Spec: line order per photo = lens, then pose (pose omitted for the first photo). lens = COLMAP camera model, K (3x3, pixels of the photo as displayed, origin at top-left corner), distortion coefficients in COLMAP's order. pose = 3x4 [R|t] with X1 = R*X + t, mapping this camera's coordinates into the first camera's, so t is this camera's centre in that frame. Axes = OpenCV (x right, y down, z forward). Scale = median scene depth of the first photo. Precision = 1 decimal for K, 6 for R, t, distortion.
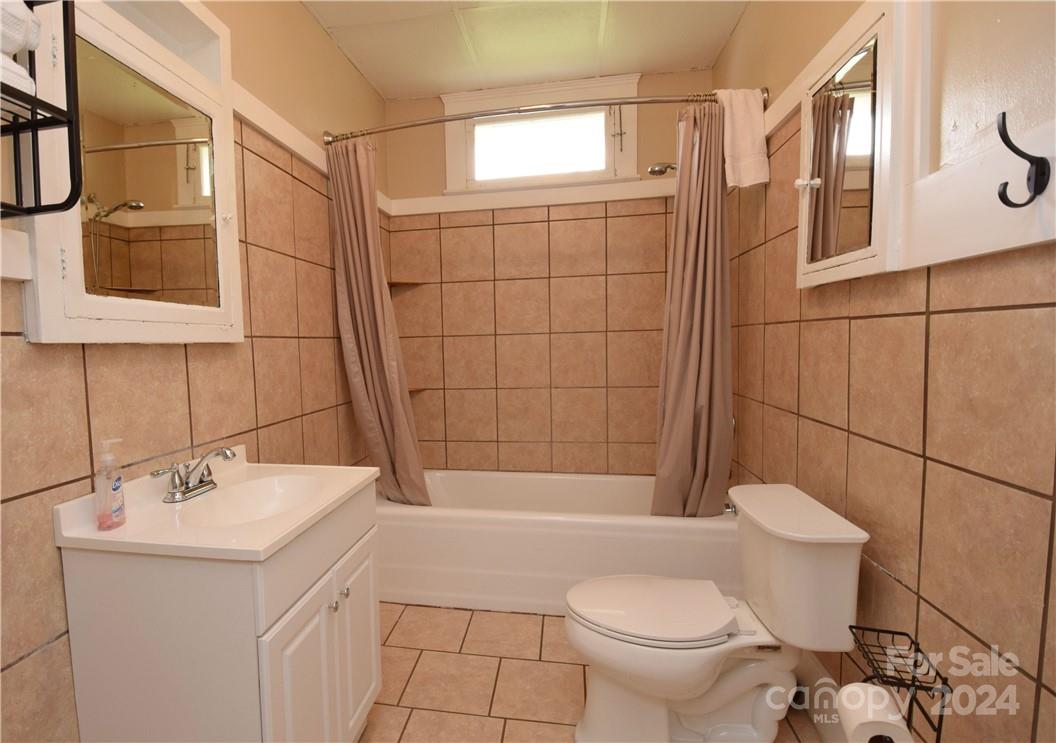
lens RADIAL K [[492.3, 0, 526.8], [0, 492.3, 372.1], [0, 0, 1]] dist [-0.003218, -0.000087]
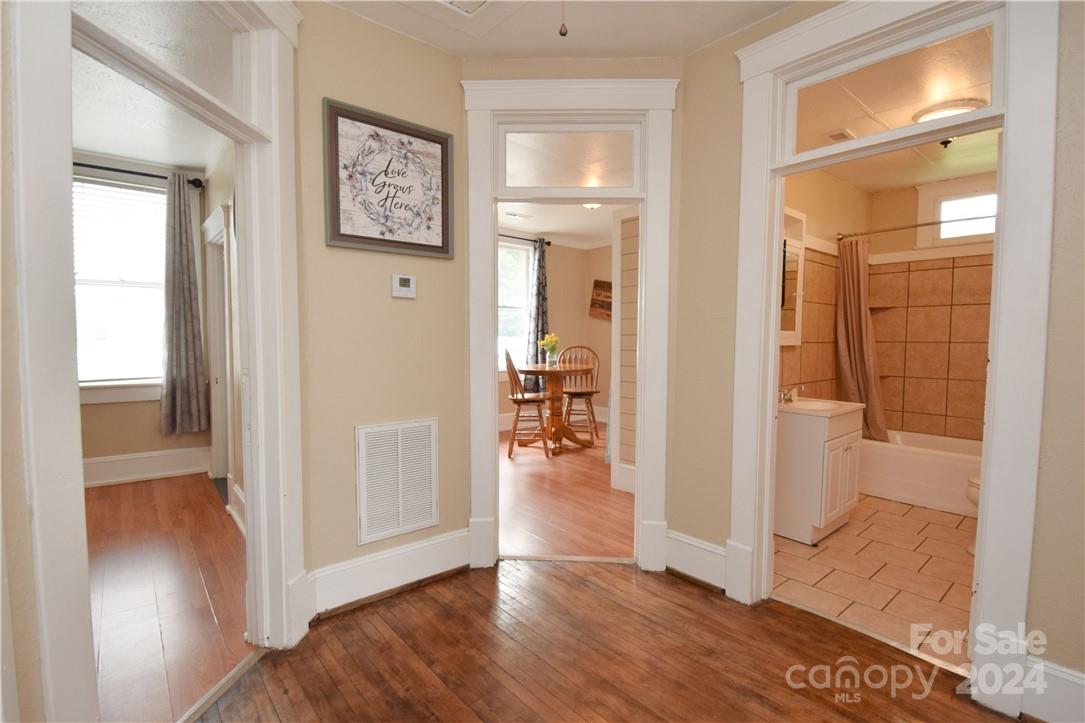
lens RADIAL K [[513.2, 0, 540.3], [0, 513.2, 363.2], [0, 0, 1]] dist [0.000908, -0.000179]
pose [[0.699249, 0.059467, -0.712400, 0.181131], [-0.061210, 0.997855, 0.023216, 0.025820], [0.712253, 0.027372, 0.701389, -0.956842]]
